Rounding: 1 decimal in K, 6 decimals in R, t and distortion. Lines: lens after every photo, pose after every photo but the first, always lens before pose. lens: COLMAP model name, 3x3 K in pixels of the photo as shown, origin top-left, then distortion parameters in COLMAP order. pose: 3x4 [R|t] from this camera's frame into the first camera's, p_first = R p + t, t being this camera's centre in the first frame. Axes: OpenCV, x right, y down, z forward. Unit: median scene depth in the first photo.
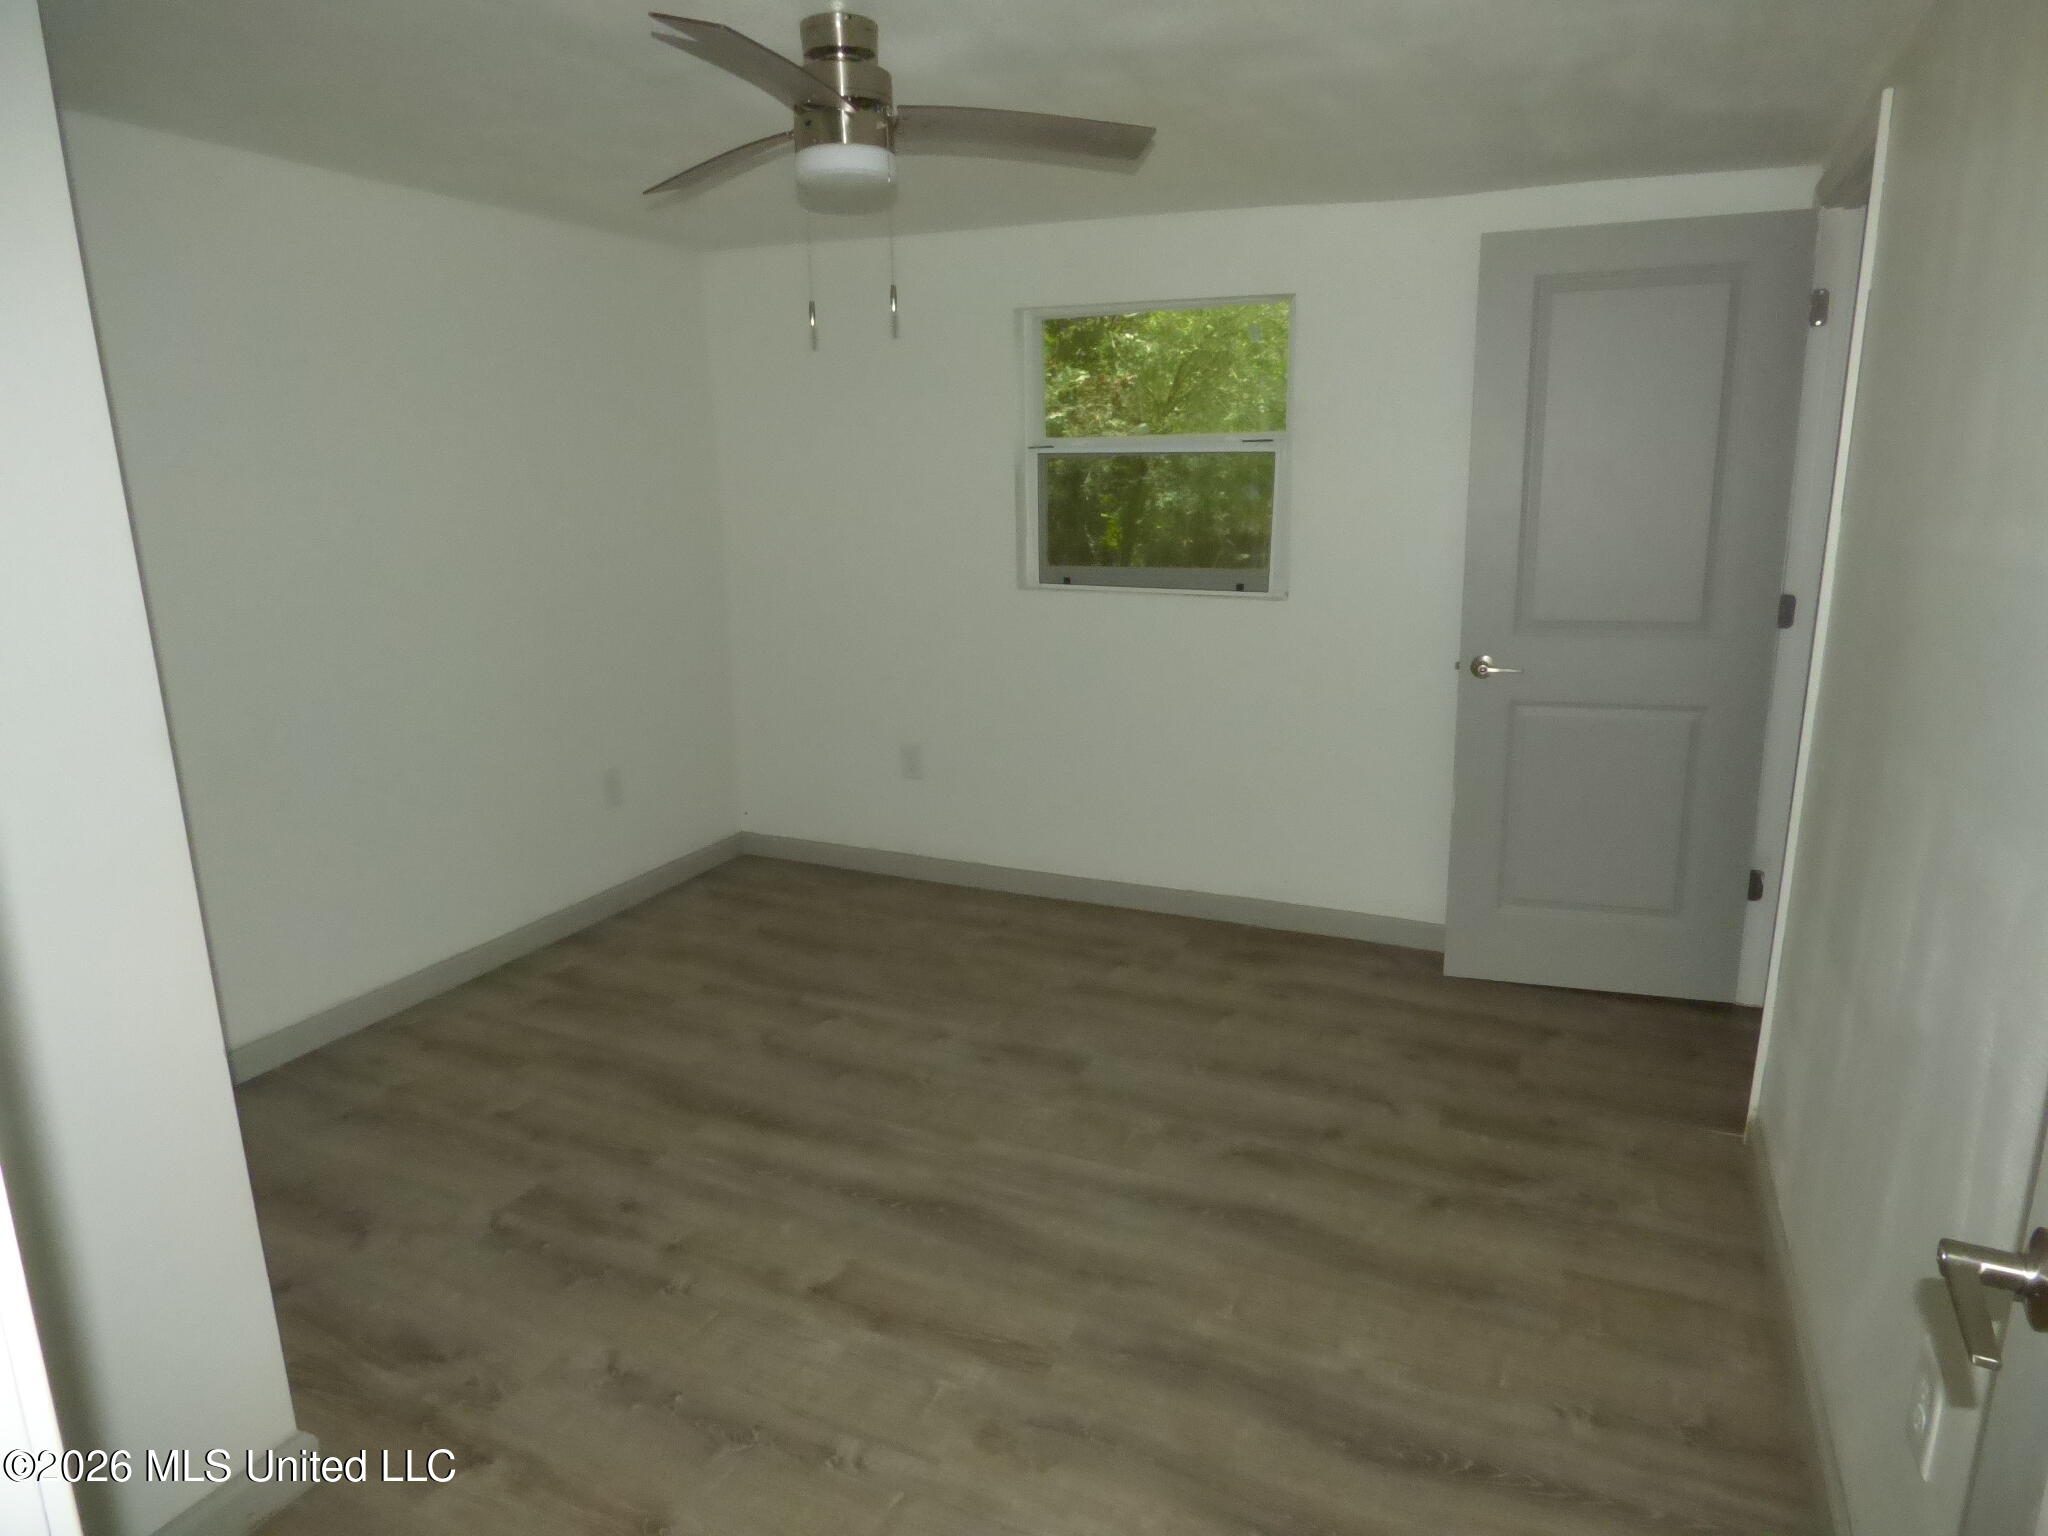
lens RADIAL K [[1228.0, 0, 1032.6], [0, 1228.0, 753.3], [0, 0, 1]] dist [-0.004455, 0.000025]
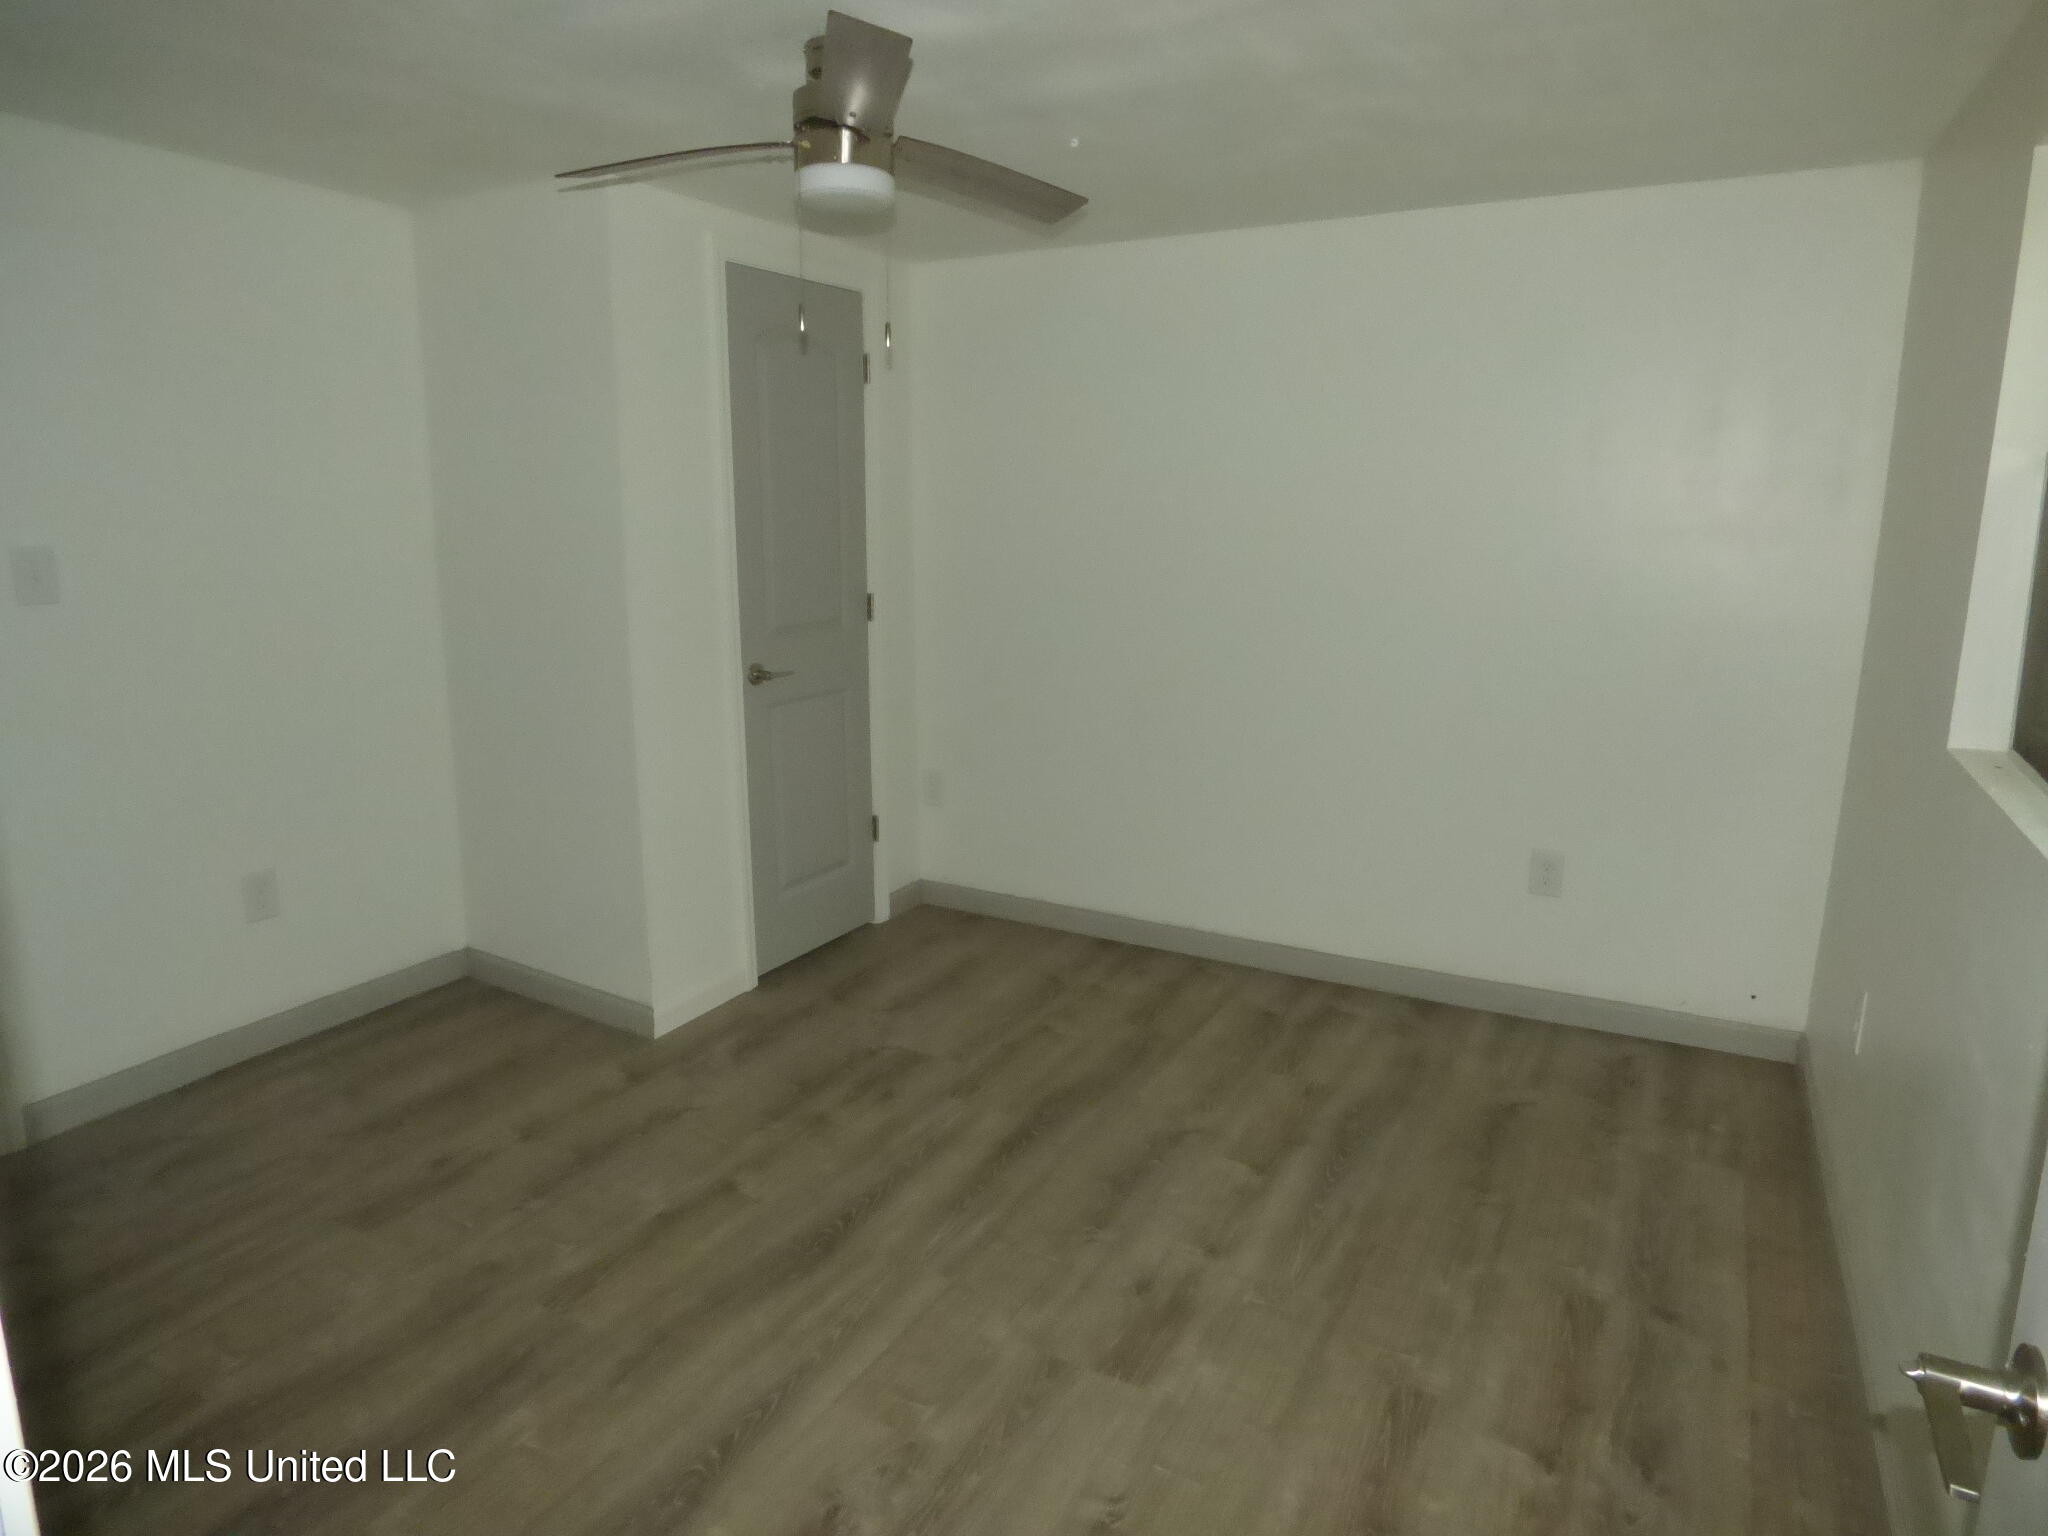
lens RADIAL K [[1228.0, 0, 1032.6], [0, 1228.0, 753.3], [0, 0, 1]] dist [-0.004455, 0.000025]
pose [[-0.092601, 0.207803, -0.973778, 0.709890], [-0.220236, 0.949482, 0.223562, -0.234787], [0.971041, 0.235163, -0.042157, 1.023059]]
